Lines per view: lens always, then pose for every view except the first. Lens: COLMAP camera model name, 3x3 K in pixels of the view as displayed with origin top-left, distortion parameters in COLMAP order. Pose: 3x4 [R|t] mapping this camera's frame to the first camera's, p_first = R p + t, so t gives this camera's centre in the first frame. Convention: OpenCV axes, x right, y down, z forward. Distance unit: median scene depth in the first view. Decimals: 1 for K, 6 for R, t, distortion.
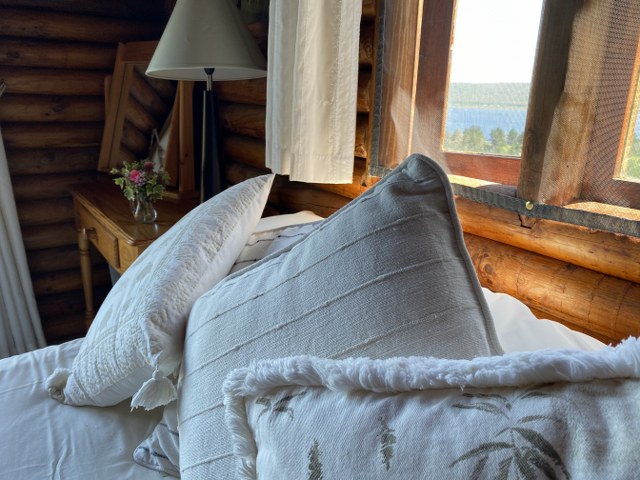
lens RADIAL K [[485.4, 0, 319.8], [0, 485.4, 237.2], [0, 0, 1]] dist [-0.010701, -0.004113]
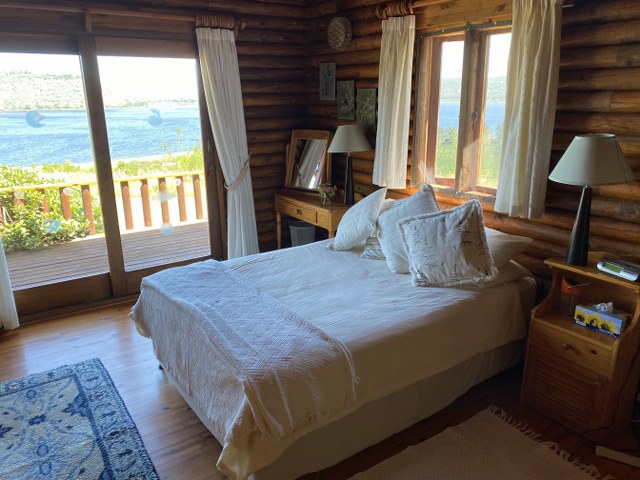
lens RADIAL K [[485.4, 0, 319.8], [0, 485.4, 243.3], [0, 0, 1]] dist [-0.010701, -0.004113]
pose [[0.999156, -0.035423, -0.020802, -0.483258], [0.035621, 0.999322, 0.009264, 0.213569], [0.020459, -0.009997, 0.999741, -2.362786]]
